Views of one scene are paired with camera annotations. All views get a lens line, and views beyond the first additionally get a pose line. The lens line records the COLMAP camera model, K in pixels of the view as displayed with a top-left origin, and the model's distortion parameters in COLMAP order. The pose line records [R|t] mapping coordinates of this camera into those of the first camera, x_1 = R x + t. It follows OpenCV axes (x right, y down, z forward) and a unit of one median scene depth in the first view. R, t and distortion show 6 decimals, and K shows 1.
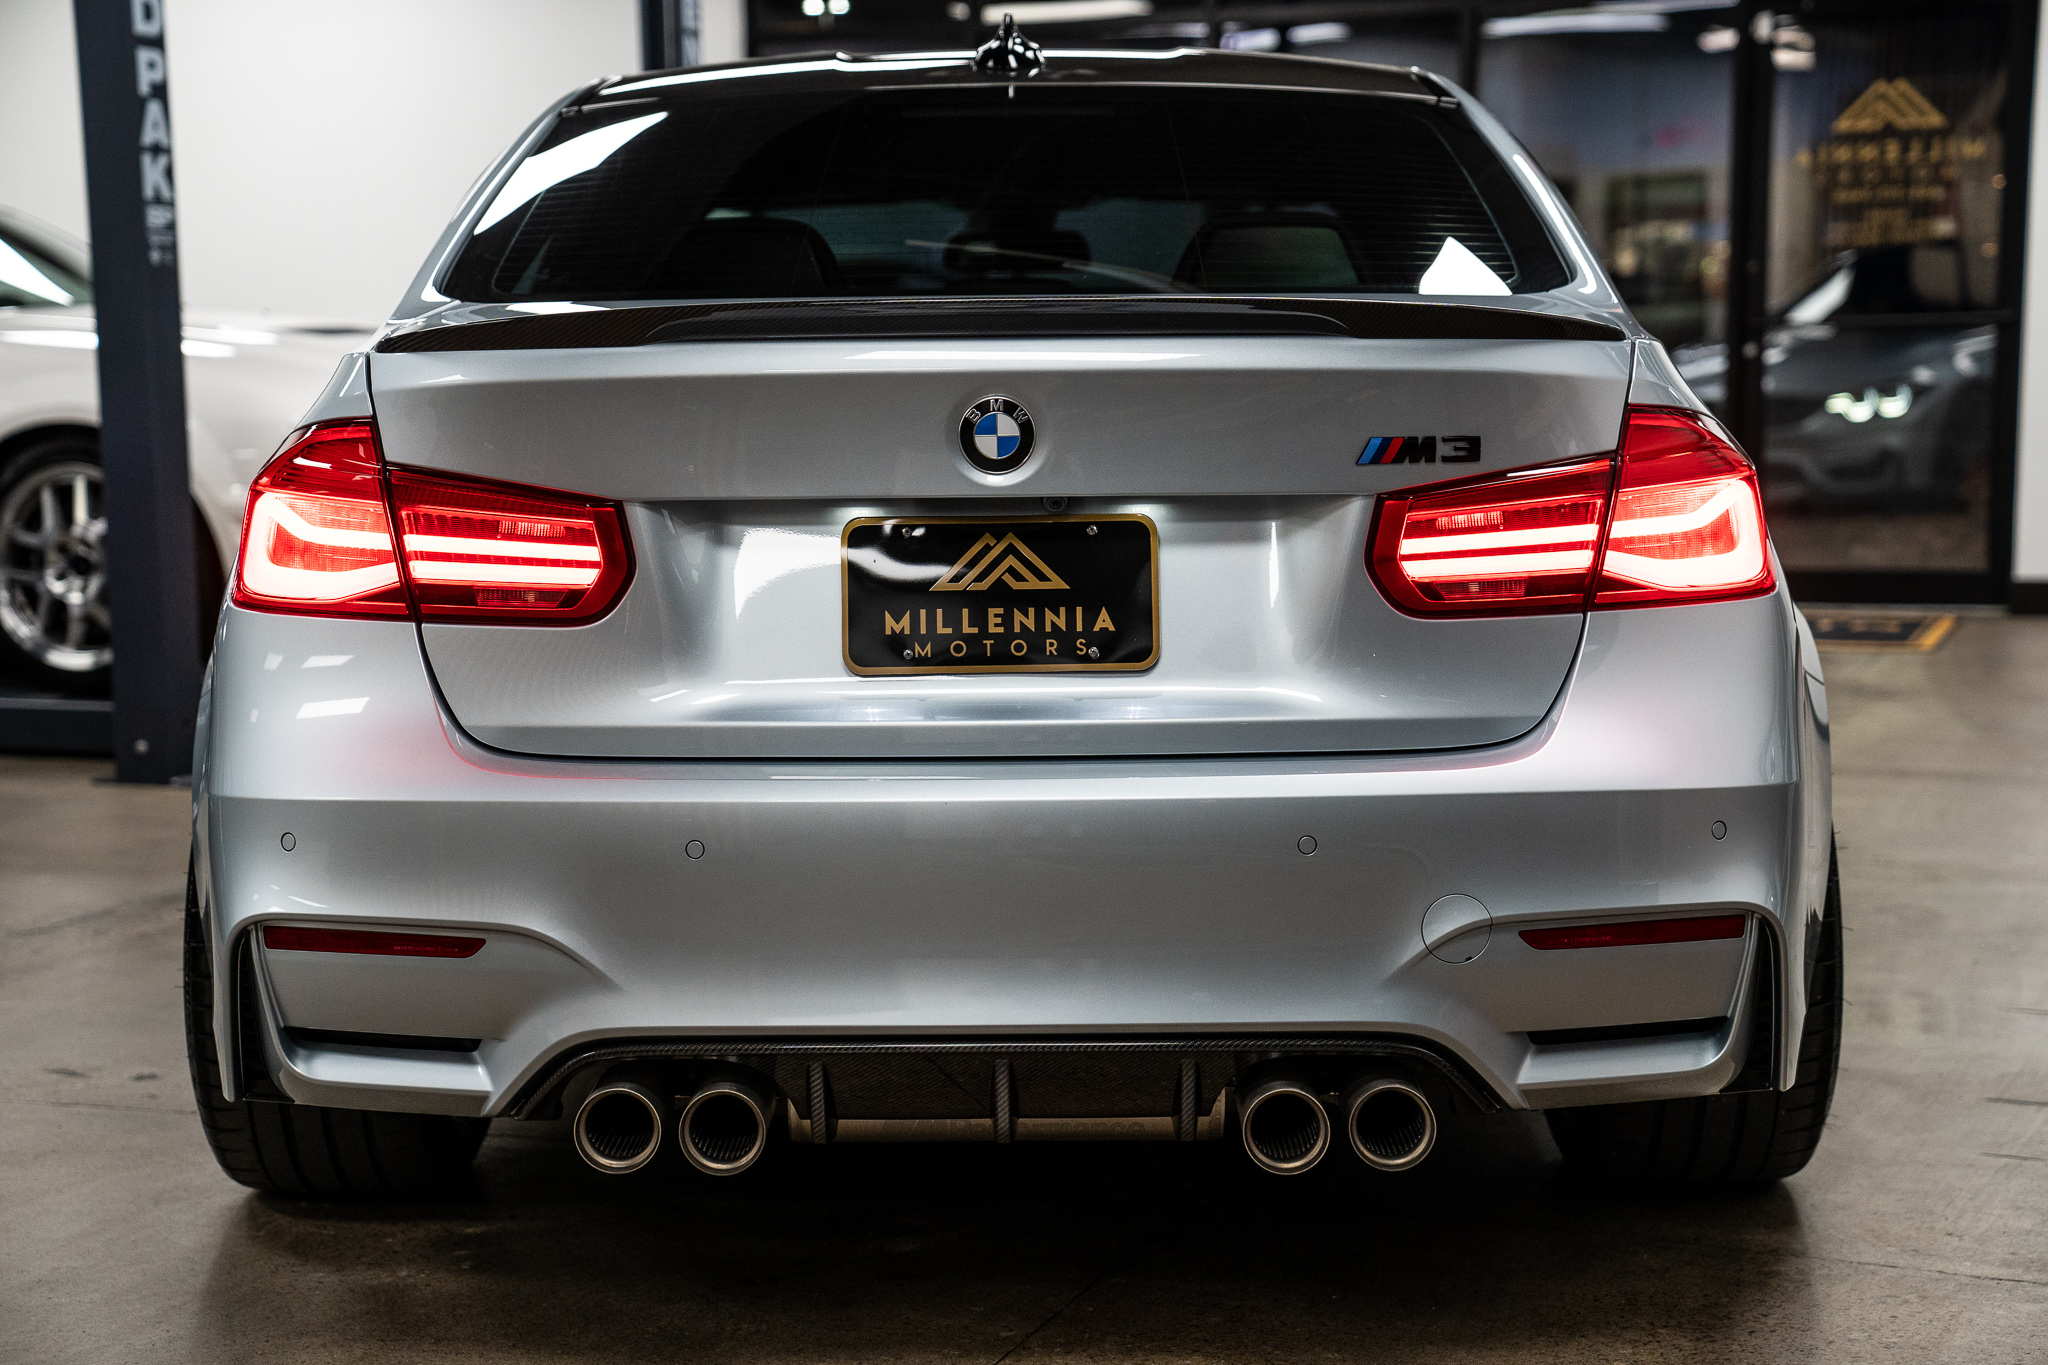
lens RADIAL K [[3296.9, 0, 1014.3], [0, 3296.9, 695.2], [0, 0, 1]] dist [0.288307, 0.000000]
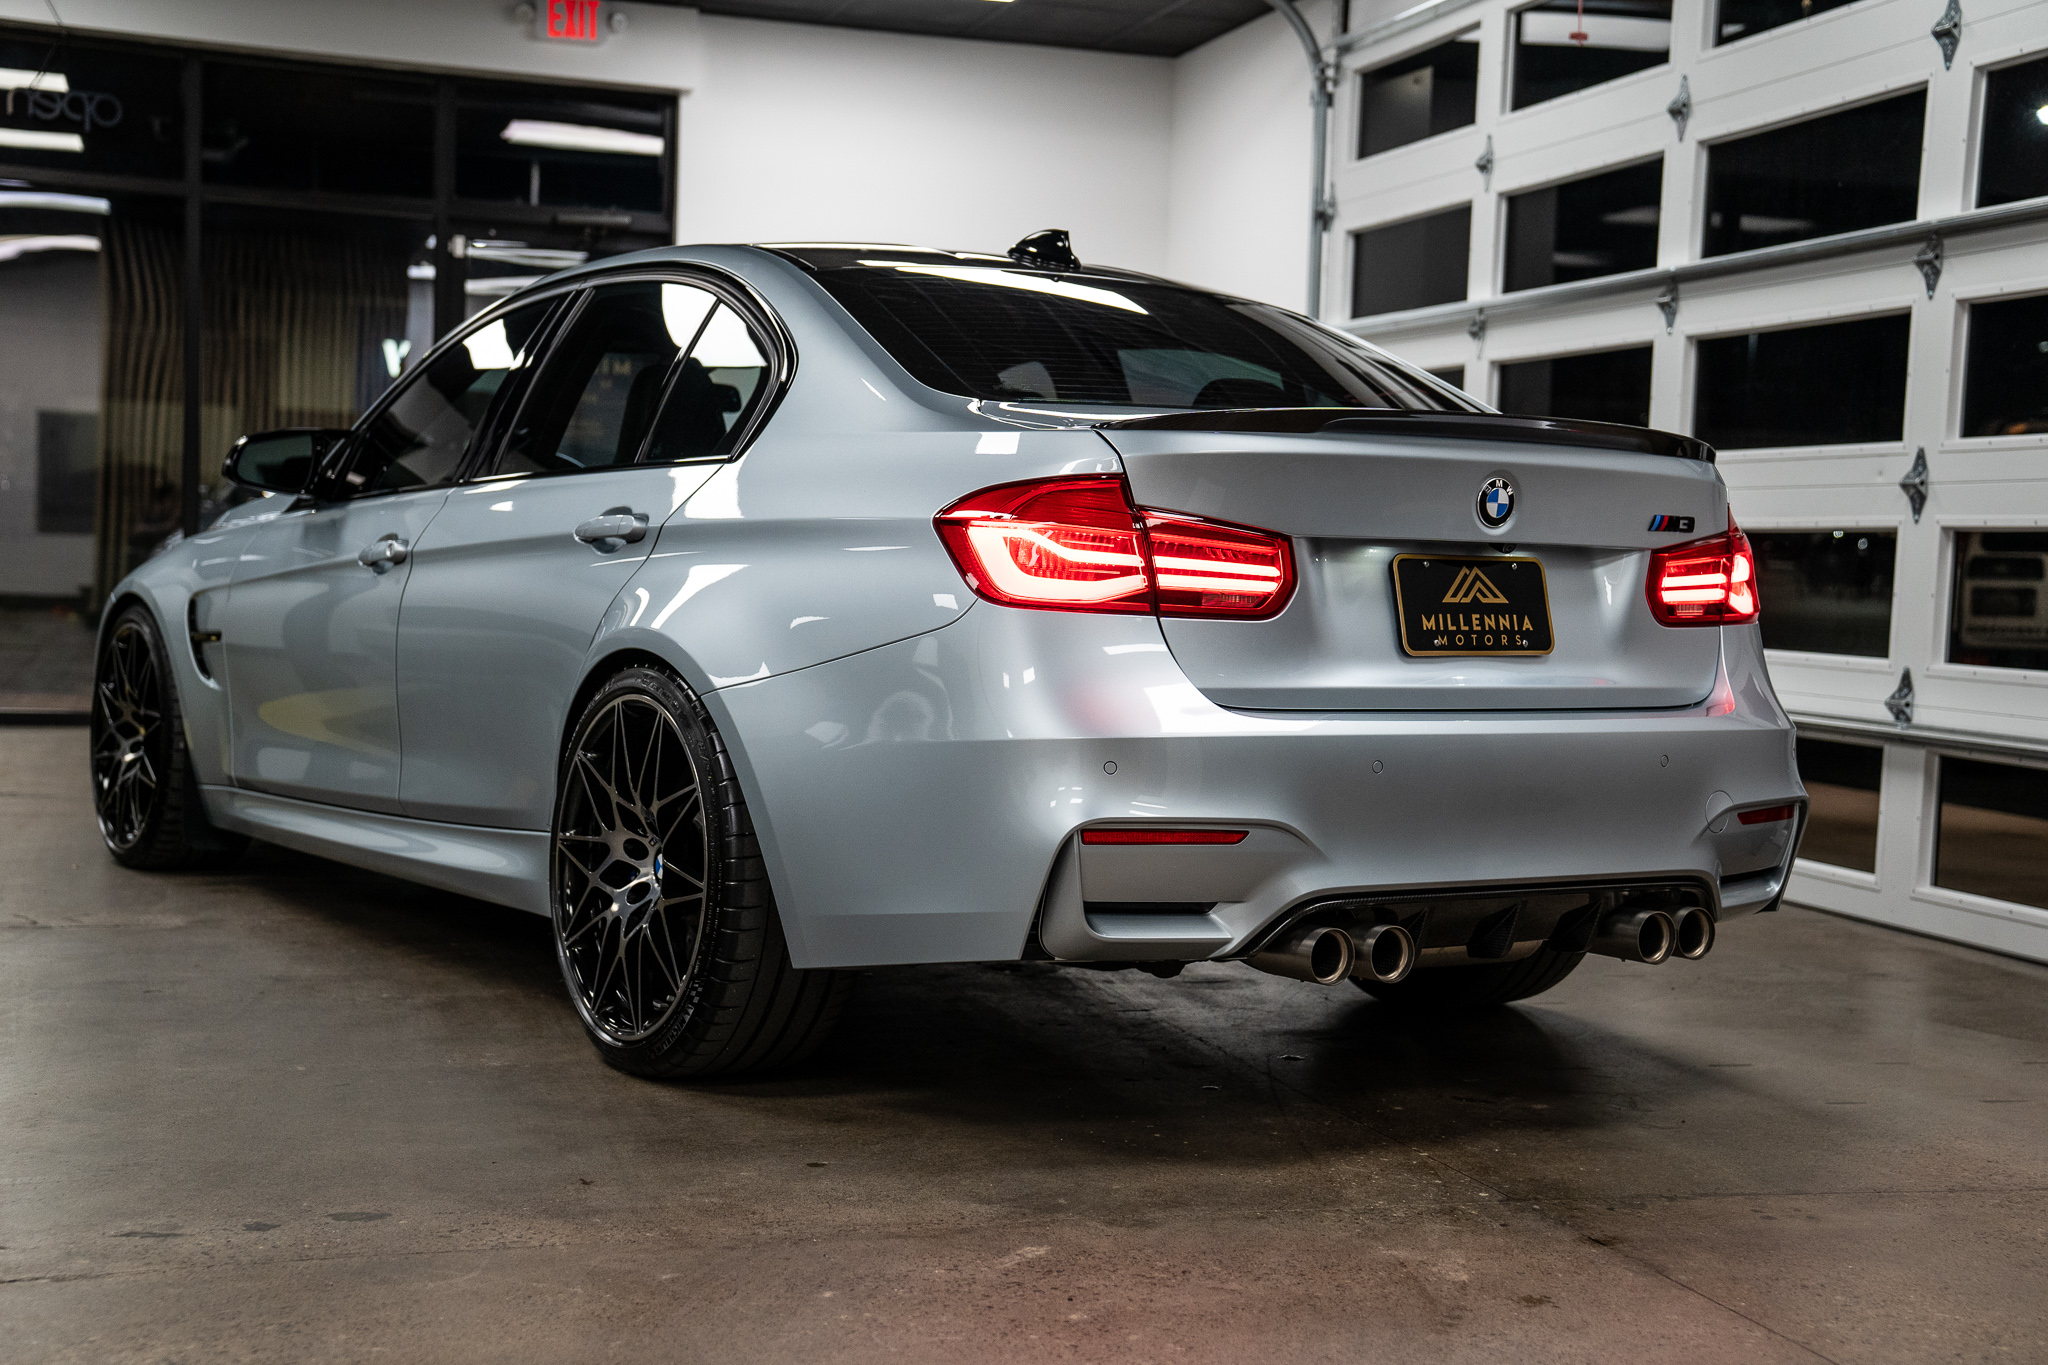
lens RADIAL K [[2706.6, 0, 1024.8], [0, 2706.6, 679.0], [0, 0, 1]] dist [0.181602, 0.000000]
pose [[0.820762, 0.010719, 0.571169, -0.910994], [0.018048, 0.998838, -0.044679, 0.057407], [-0.570985, 0.046979, 0.819615, 0.072870]]
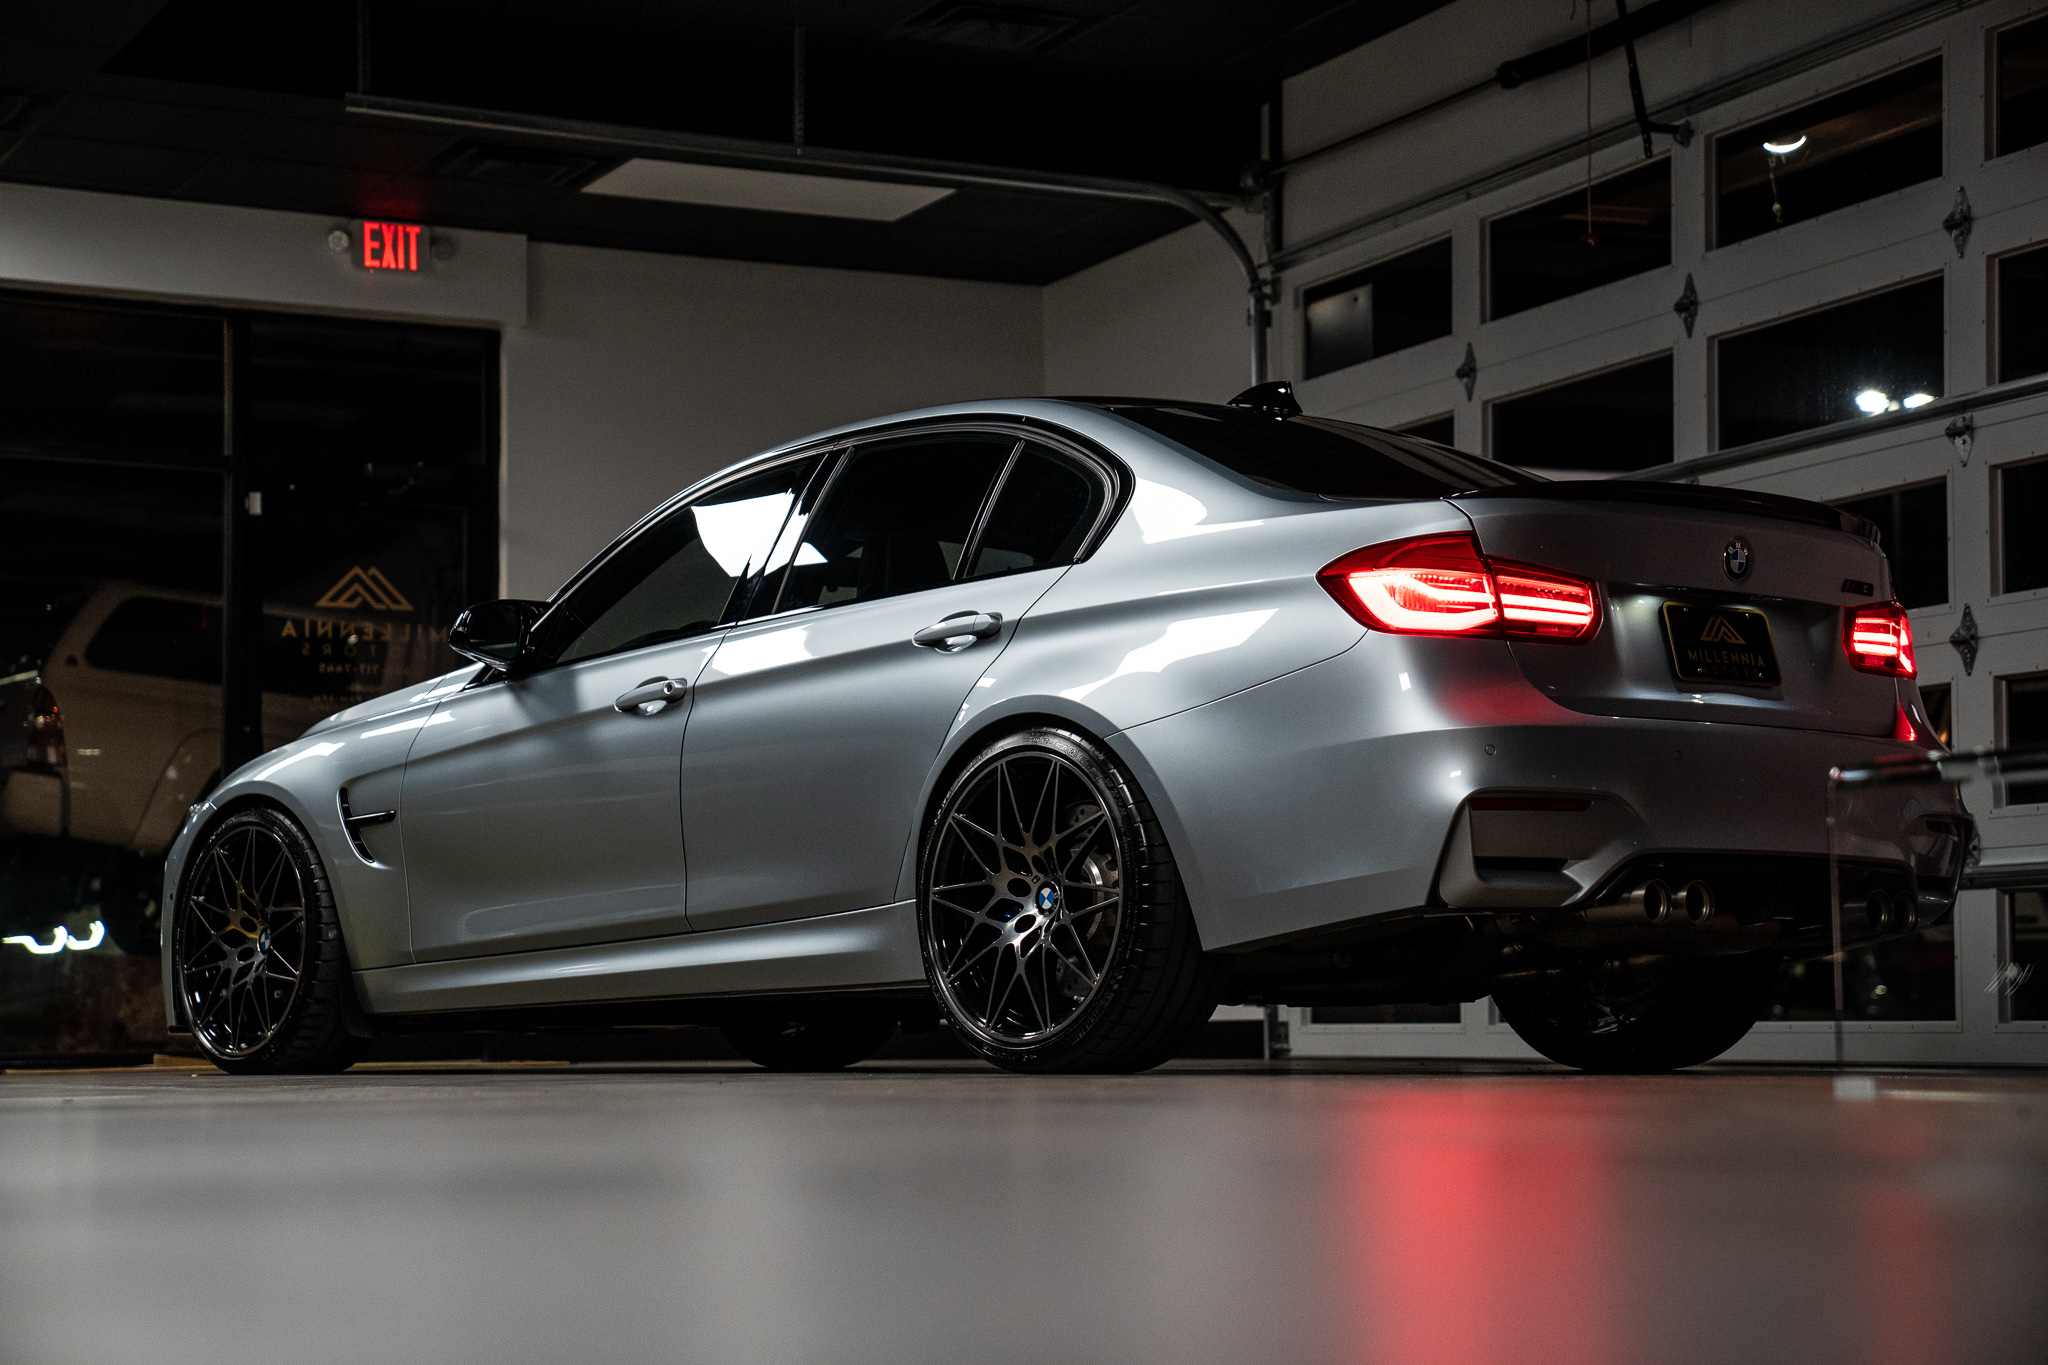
lens RADIAL K [[3946.3, 0, 1039.7], [0, 3946.3, 680.3], [0, 0, 1]] dist [0.375613, 0.000000]
pose [[0.732750, 0.067392, 0.677153, -1.886723], [0.070879, 0.982113, -0.174441, 0.370867], [-0.676797, 0.175818, 0.714866, -0.400665]]
